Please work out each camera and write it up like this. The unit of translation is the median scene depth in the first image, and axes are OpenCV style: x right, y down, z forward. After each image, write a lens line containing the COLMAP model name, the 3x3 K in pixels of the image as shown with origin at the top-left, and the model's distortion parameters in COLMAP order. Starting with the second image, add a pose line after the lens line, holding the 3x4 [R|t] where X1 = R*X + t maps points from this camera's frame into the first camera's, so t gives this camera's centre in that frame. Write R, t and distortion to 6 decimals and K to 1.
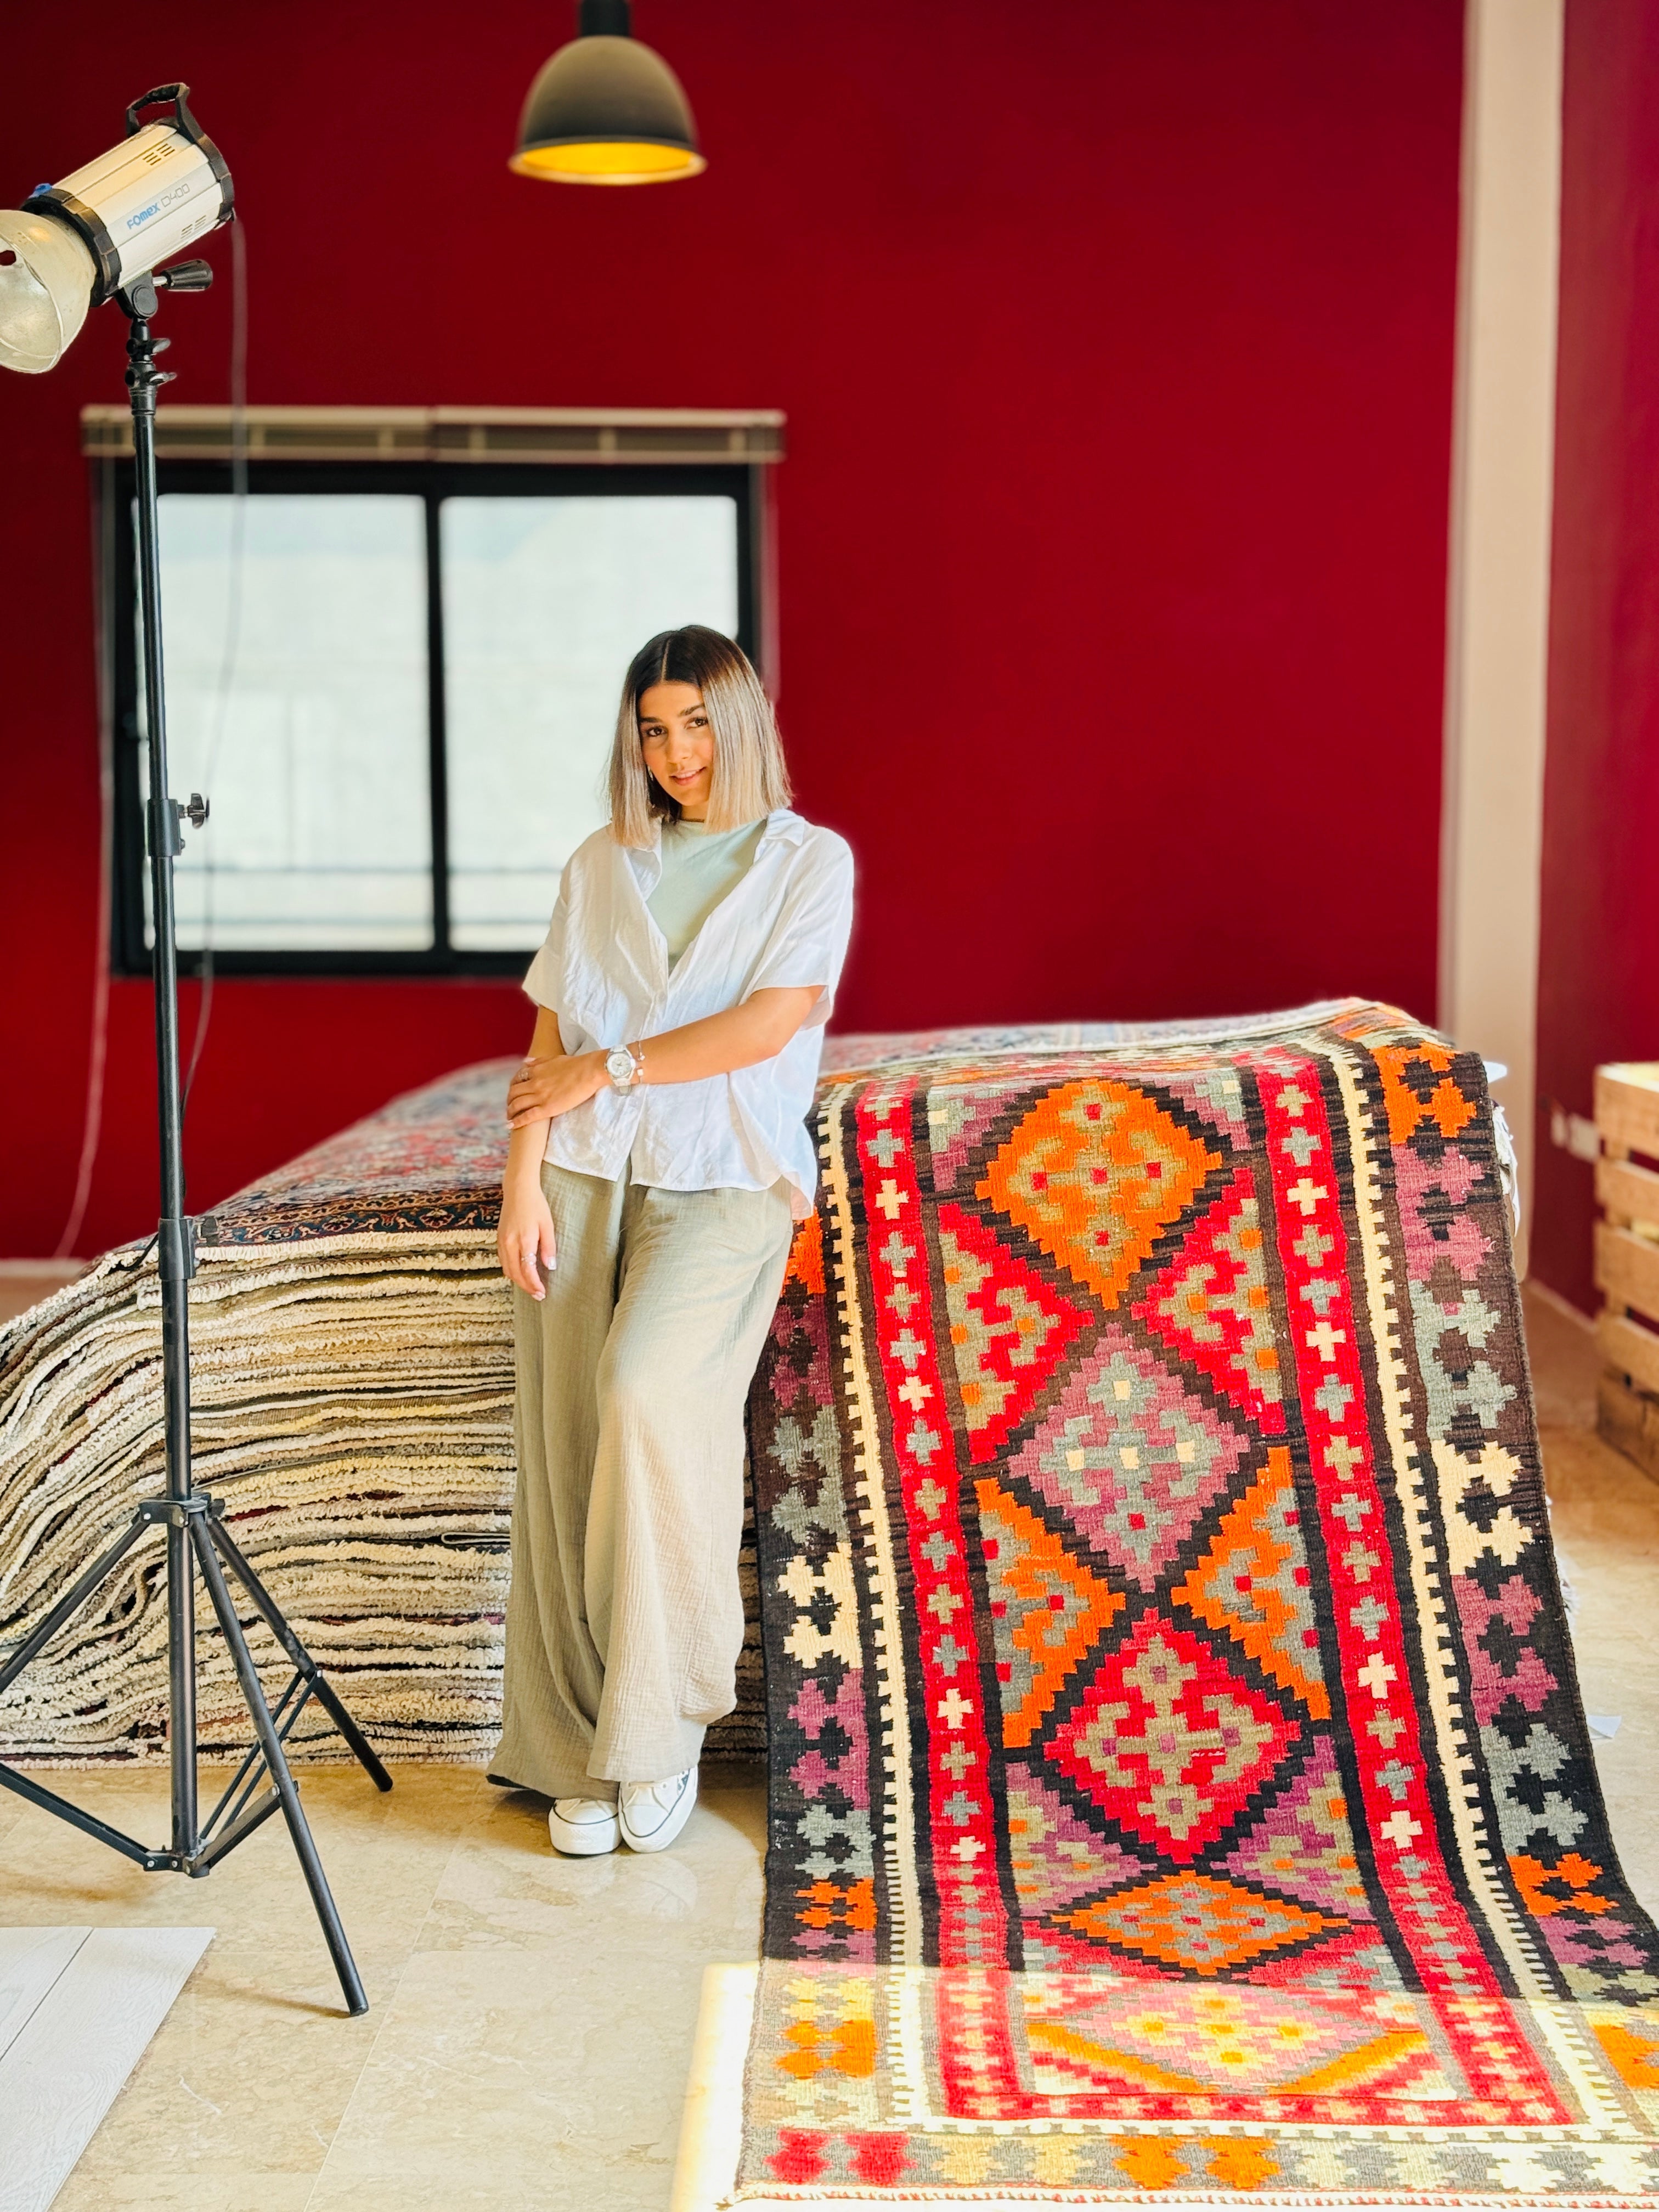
lens RADIAL K [[3061.8, 0, 828.3], [0, 3061.8, 1114.3], [0, 0, 1]] dist [0.190441, -0.321076]
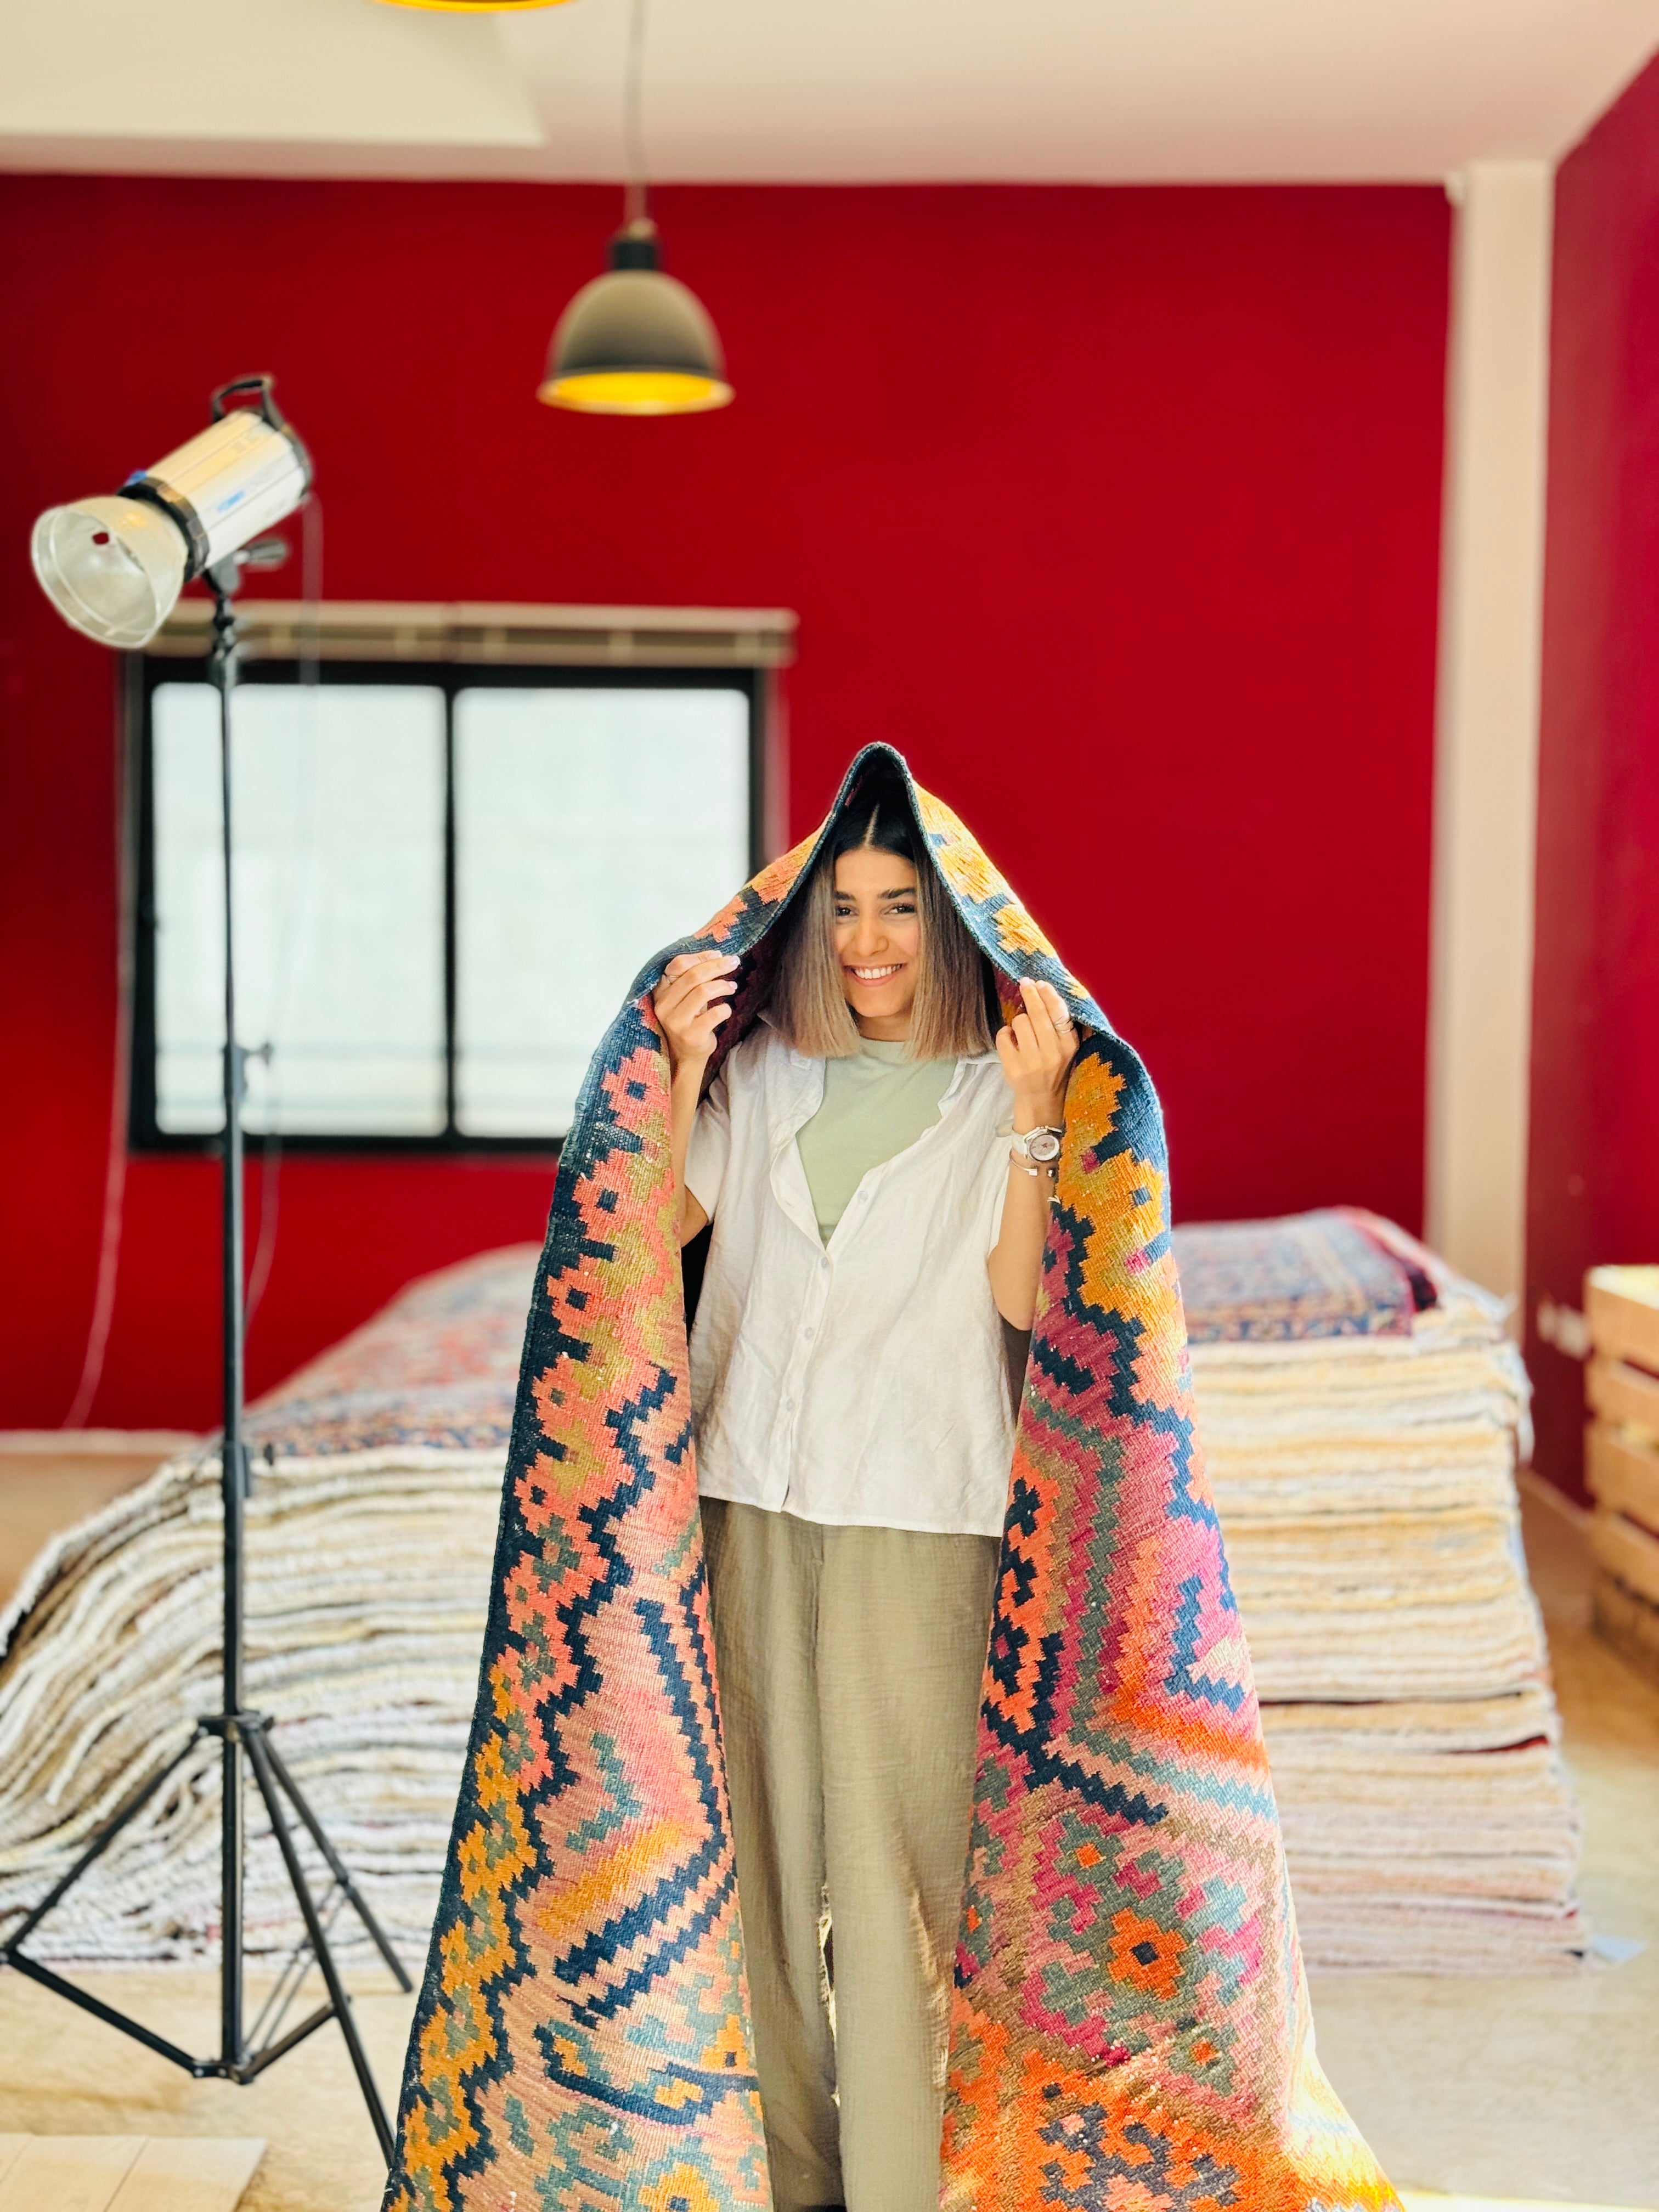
lens RADIAL K [[3061.8, 0, 828.3], [0, 3061.8, 1114.3], [0, 0, 1]] dist [0.190441, -0.321076]
pose [[0.999935, 0.007420, 0.008636, -0.019785], [-0.007025, 0.998967, -0.044887, -0.027861], [-0.008960, 0.044823, 0.998955, -0.043661]]
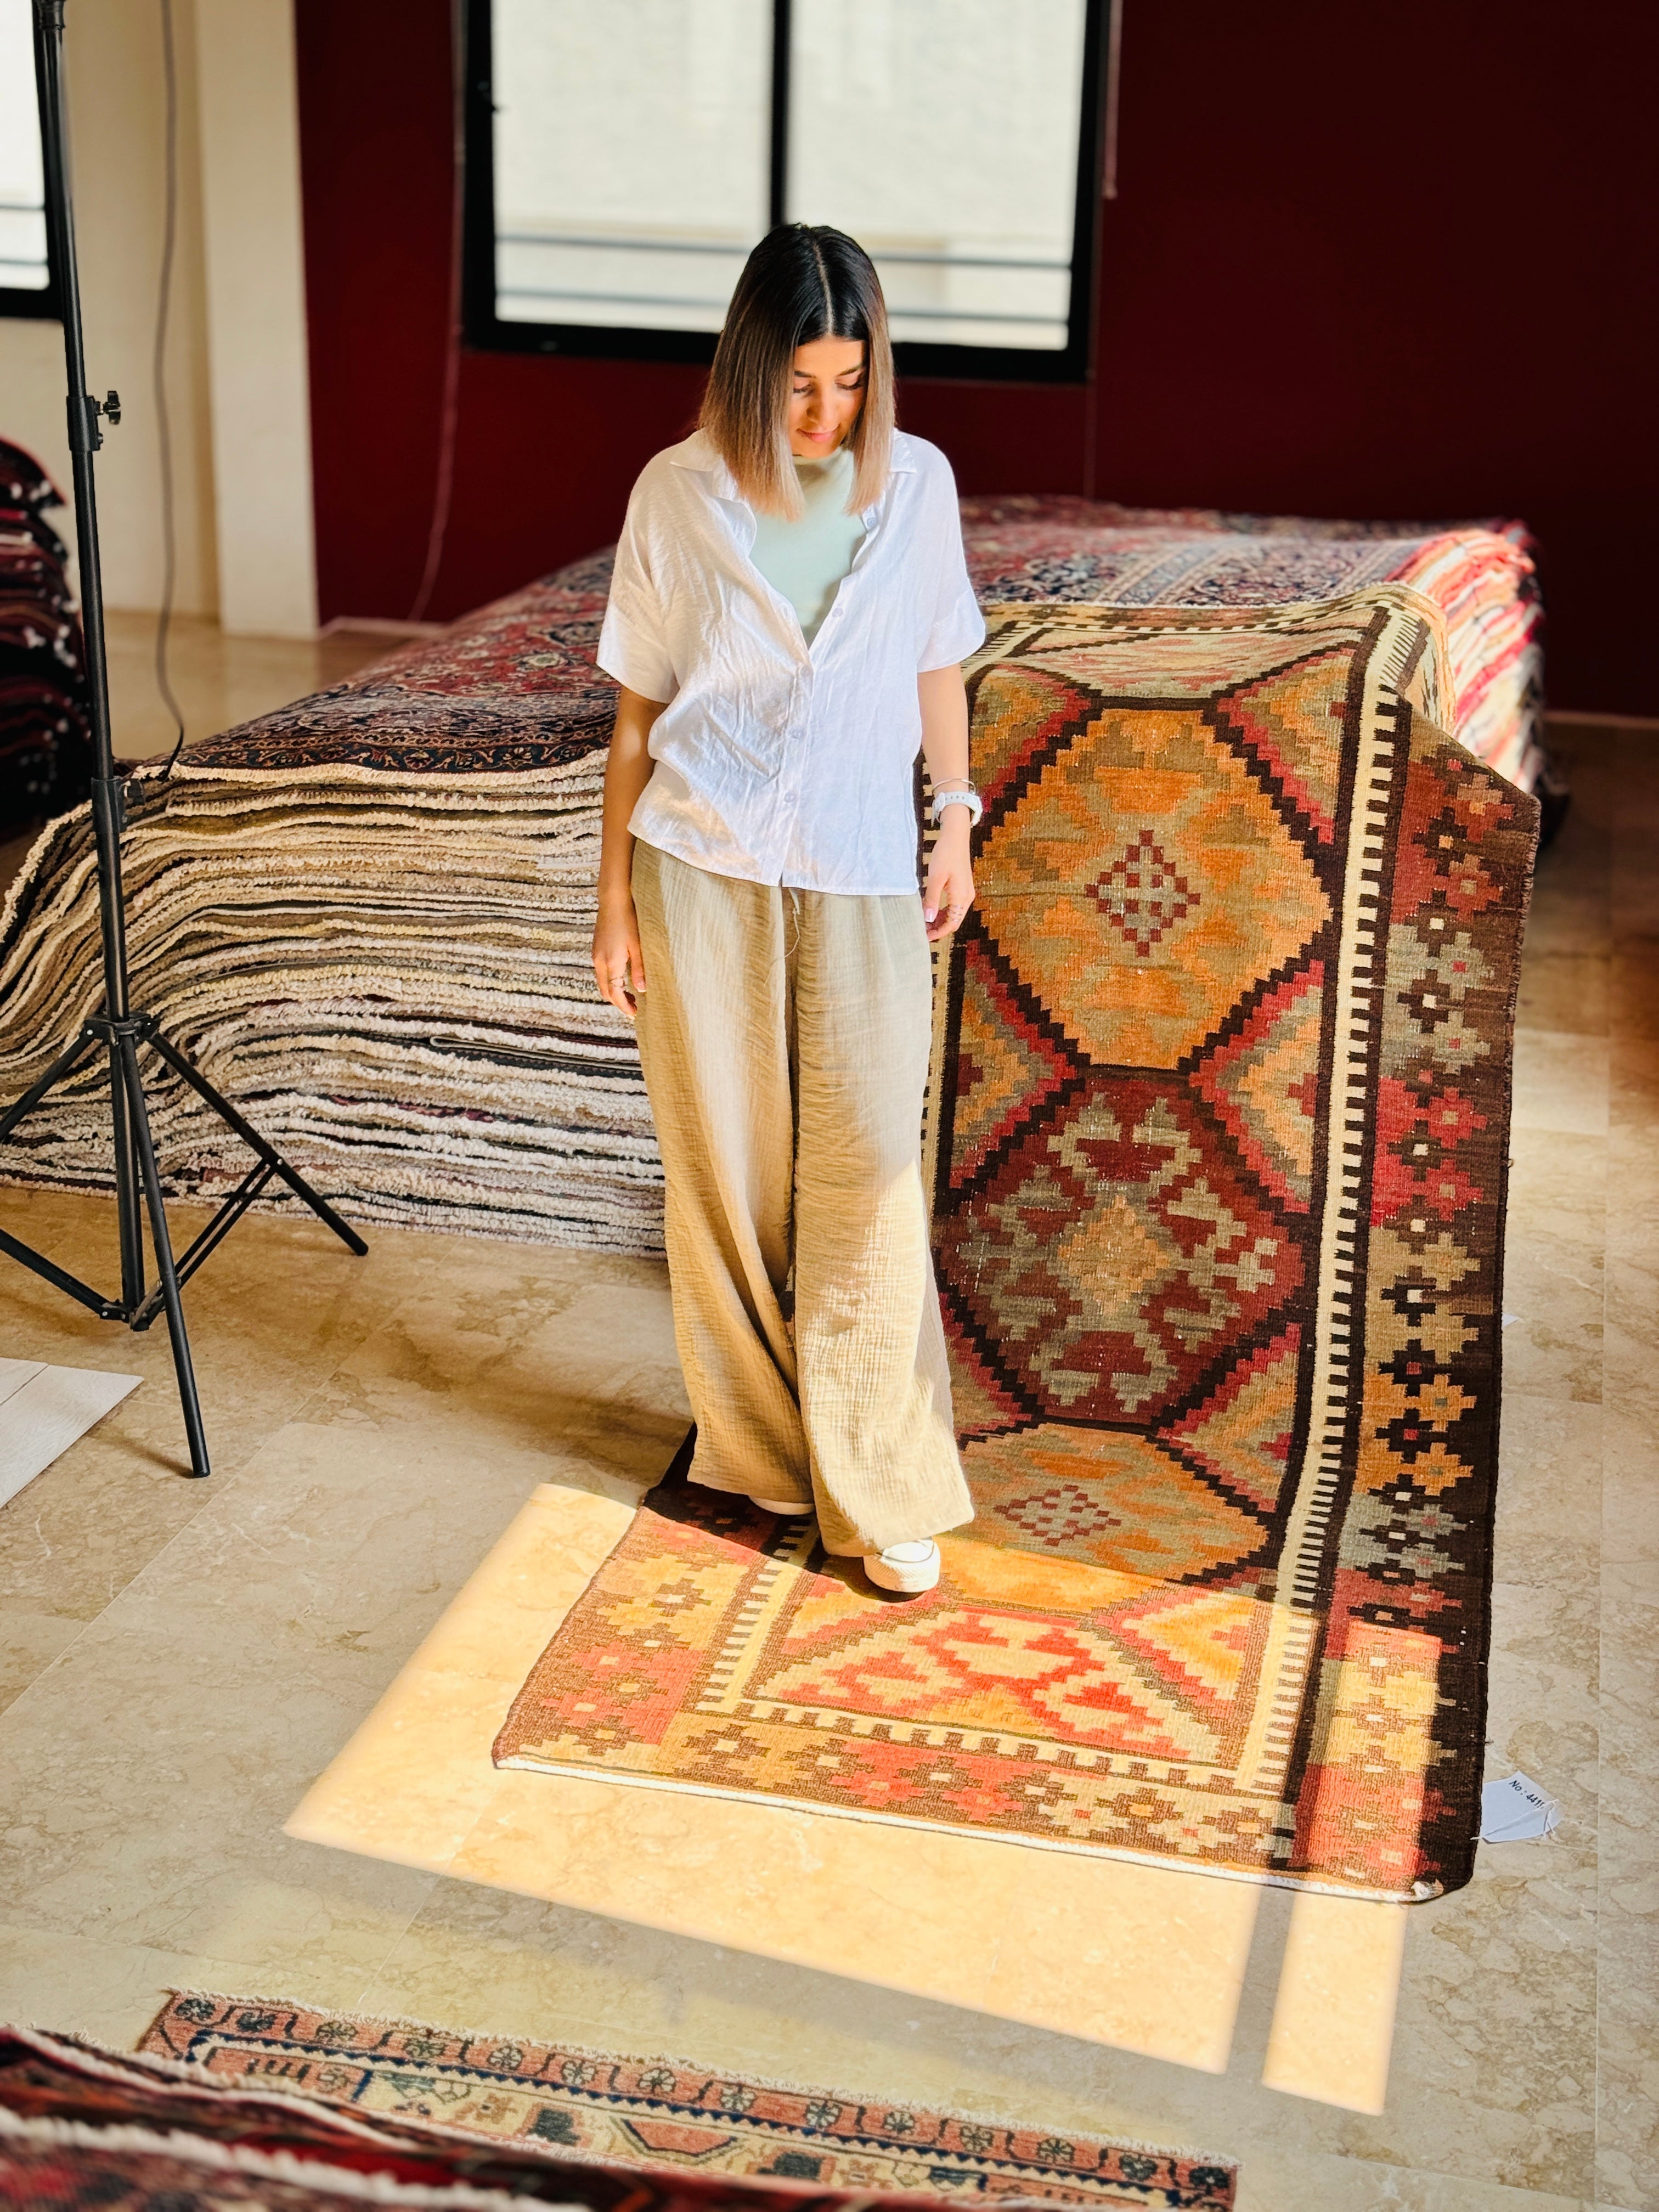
lens RADIAL K [[3061.8, 0, 828.3], [0, 3061.8, 1114.3], [0, 0, 1]] dist [0.190441, -0.321076]
pose [[0.975717, 0.101414, -0.194144, 0.236046], [-0.051649, 0.967889, 0.246017, -0.119145], [0.212859, -0.230015, 0.949623, -0.036236]]
